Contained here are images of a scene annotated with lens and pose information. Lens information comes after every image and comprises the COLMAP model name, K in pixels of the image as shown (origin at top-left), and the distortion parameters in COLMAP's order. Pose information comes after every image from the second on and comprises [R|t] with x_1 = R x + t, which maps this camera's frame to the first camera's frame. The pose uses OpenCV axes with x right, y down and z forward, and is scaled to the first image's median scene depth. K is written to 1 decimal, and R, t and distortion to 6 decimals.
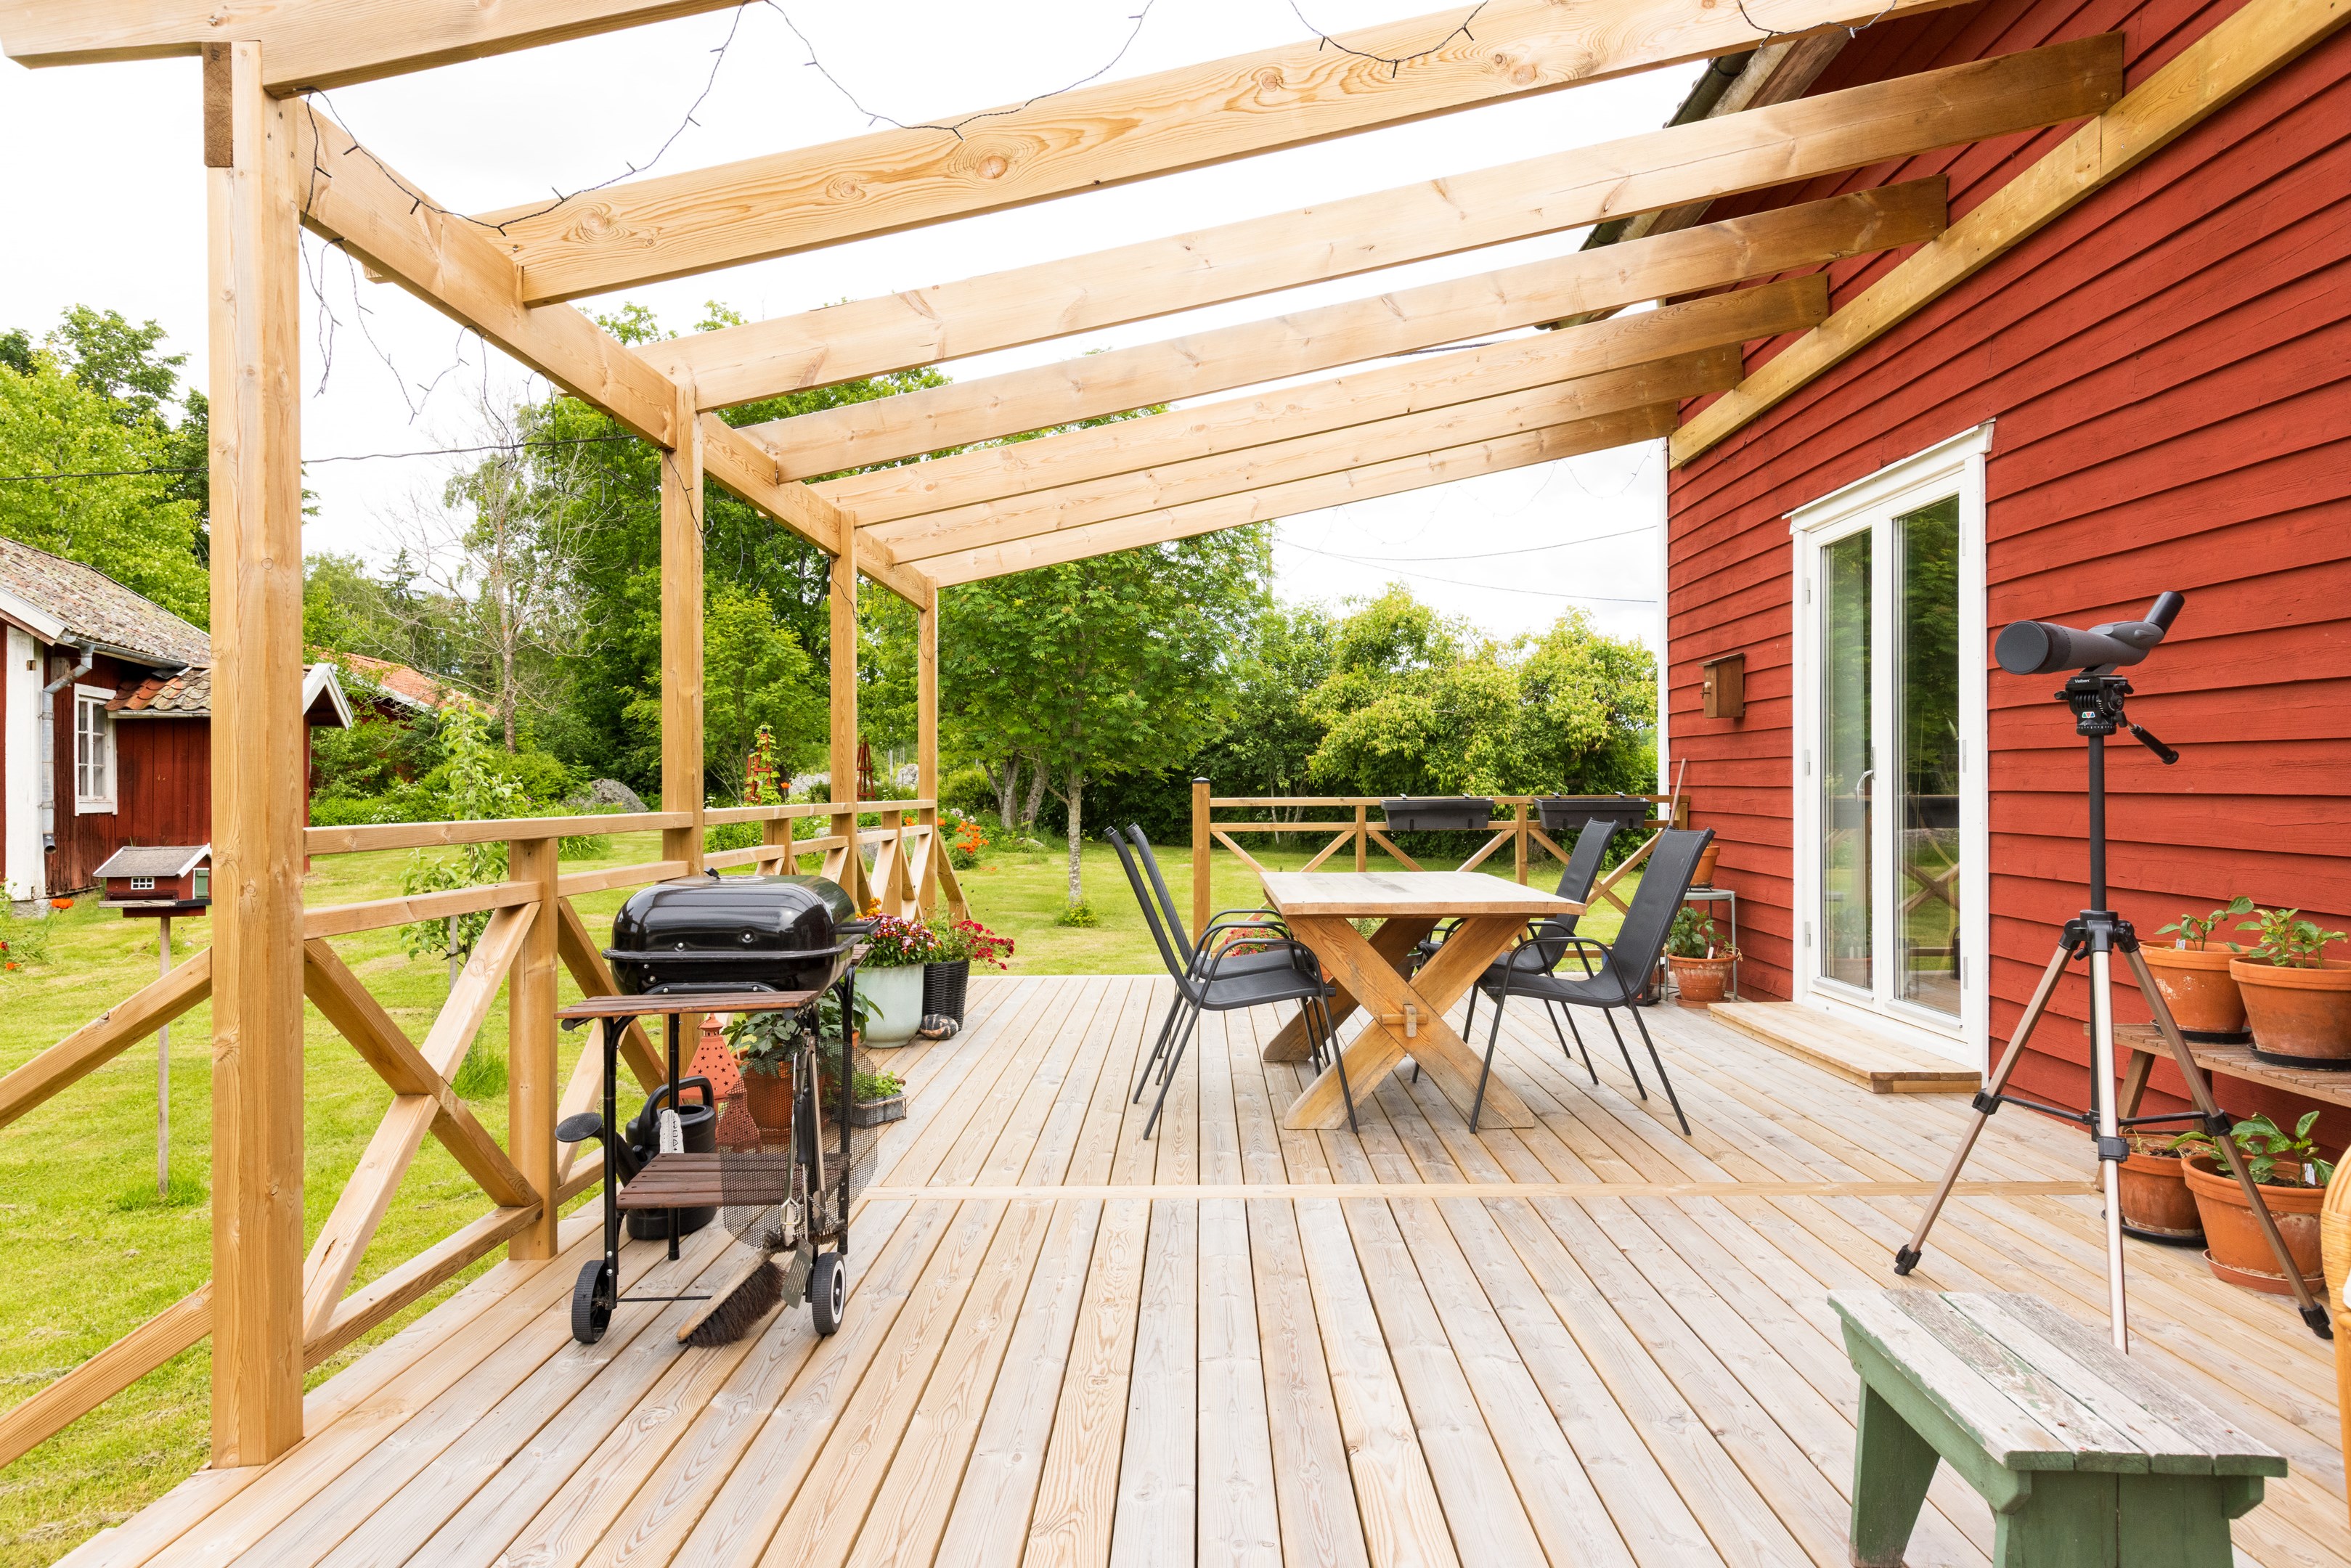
lens RADIAL K [[1393.9, 0, 1199.2], [0, 1393.9, 780.5], [0, 0, 1]] dist [0.003230, 0.004946]
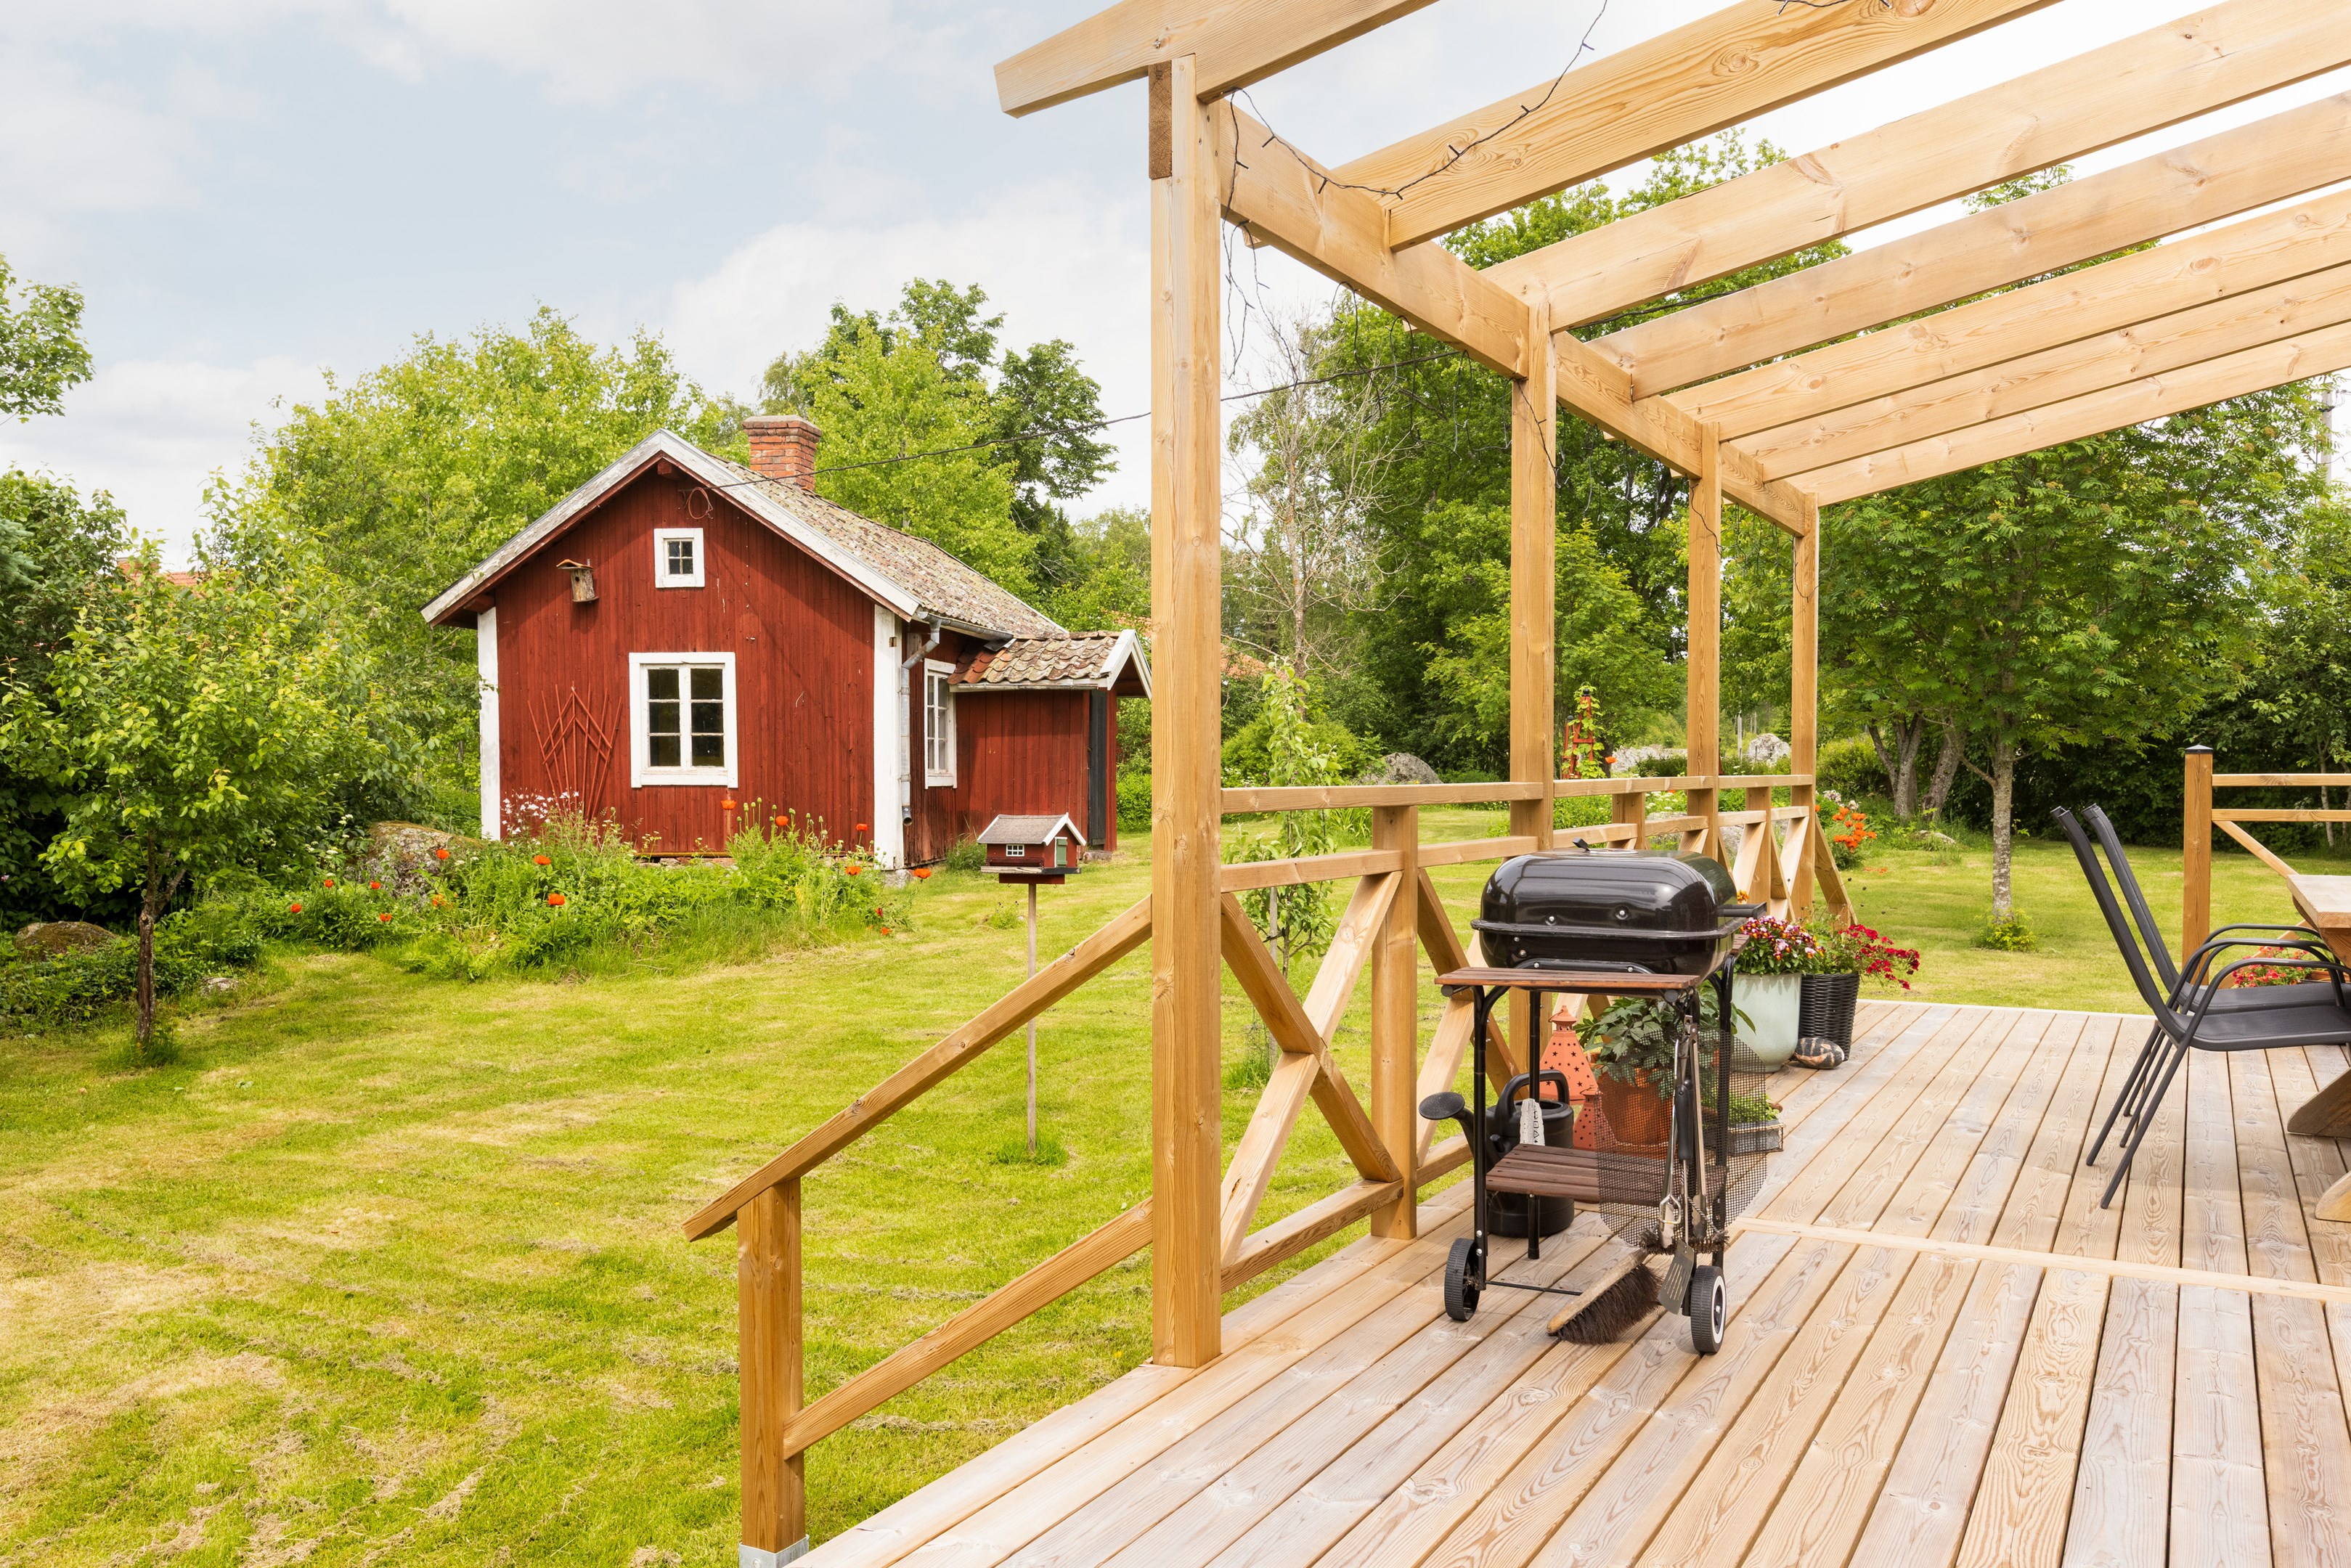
lens RADIAL K [[1770.2, 0, 1184.6], [0, 1770.2, 817.0], [0, 0, 1]] dist [0.003680, -0.004883]
pose [[0.867613, 0.016785, -0.496957, 0.003793], [0.000450, 0.999403, 0.034541, 0.005091], [0.497240, -0.030192, 0.867087, -0.101500]]
